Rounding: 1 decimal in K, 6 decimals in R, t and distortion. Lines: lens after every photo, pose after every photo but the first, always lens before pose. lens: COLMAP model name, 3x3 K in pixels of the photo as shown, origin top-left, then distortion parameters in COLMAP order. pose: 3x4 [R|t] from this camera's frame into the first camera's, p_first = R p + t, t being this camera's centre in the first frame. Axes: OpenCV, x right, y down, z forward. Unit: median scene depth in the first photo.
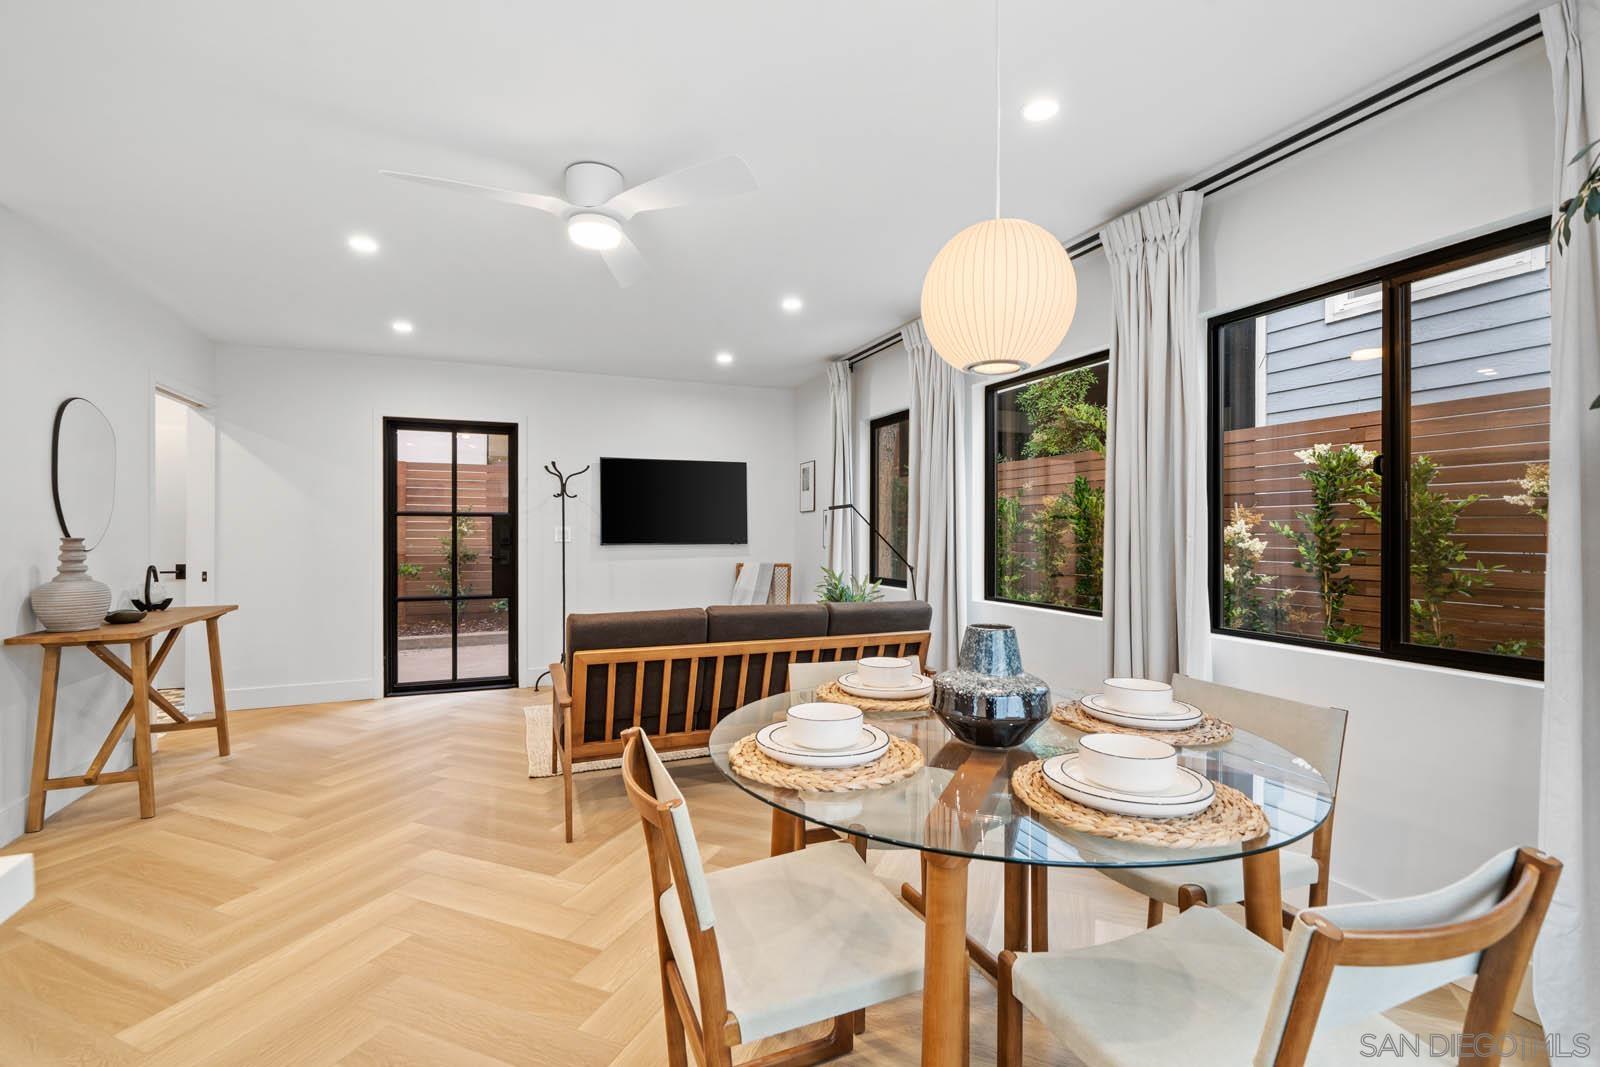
lens RADIAL K [[708.1, 0, 803.2], [0, 708.1, 532.6], [0, 0, 1]] dist [0.002868, 0.000691]
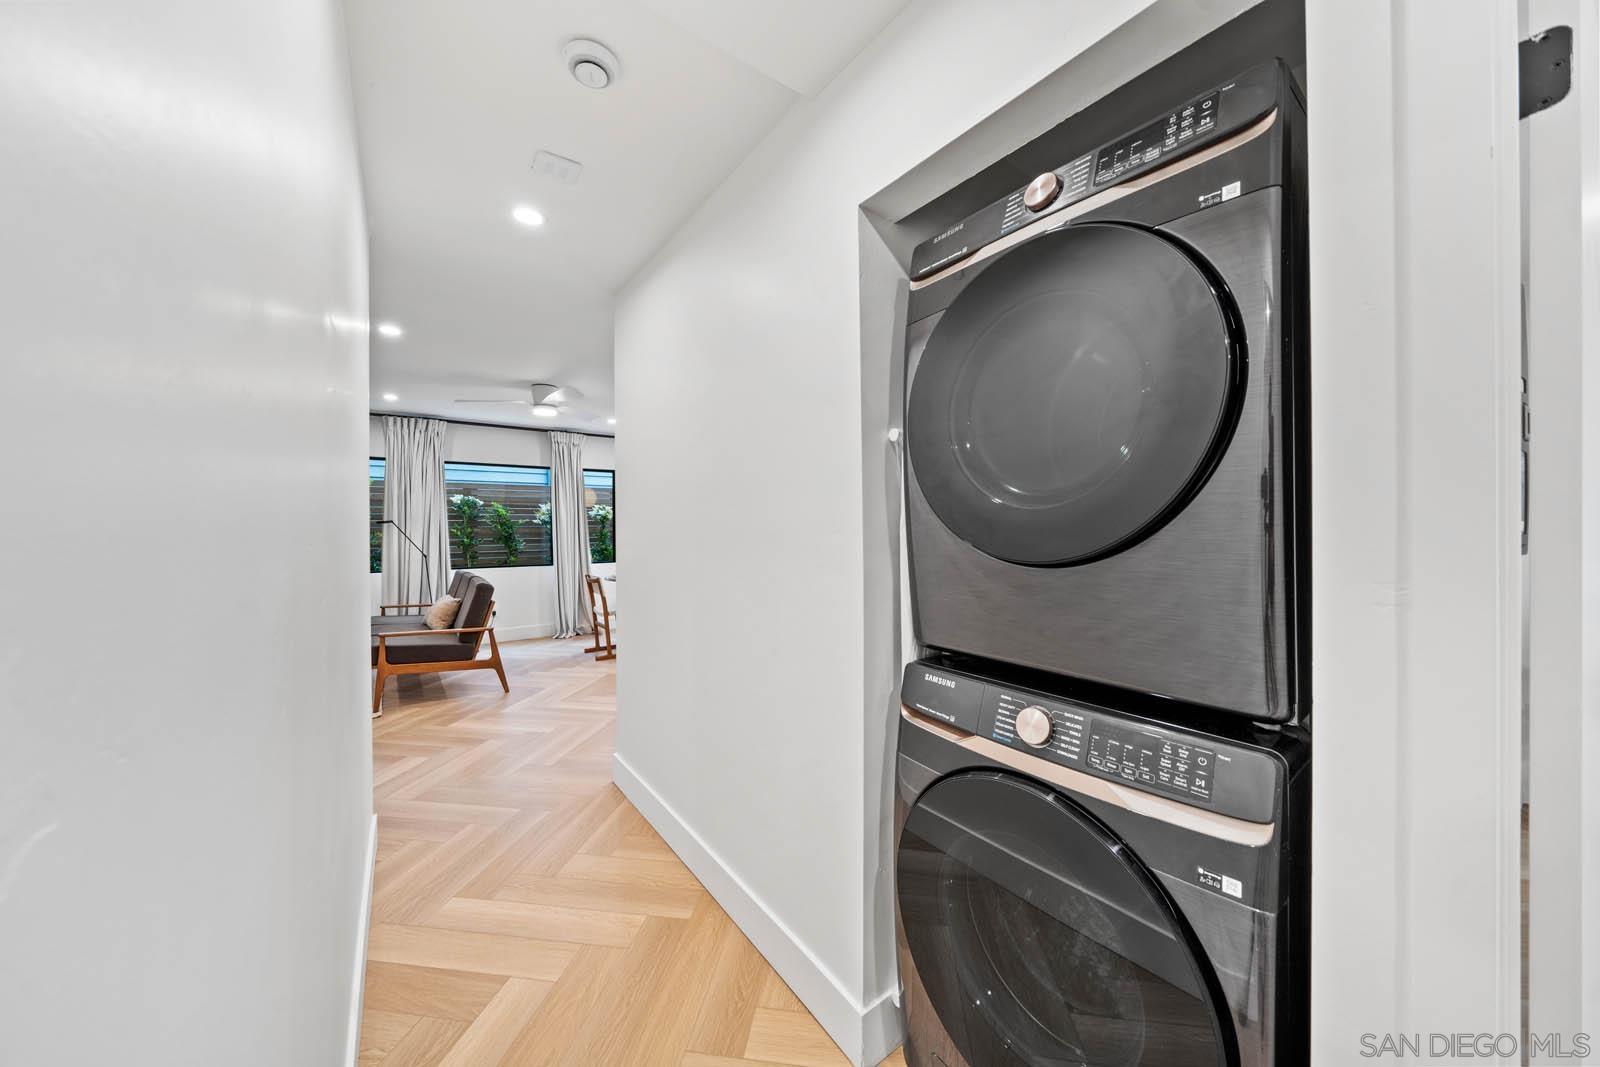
lens RADIAL K [[545.5, 0, 804.7], [0, 545.5, 528.9], [0, 0, 1]] dist [-0.000640, 0.000025]
pose [[-0.255838, -0.003792, 0.966712, -2.393750], [-0.001656, 0.999993, 0.003484, -0.044227], [-0.966718, -0.000709, -0.255843, 0.673136]]
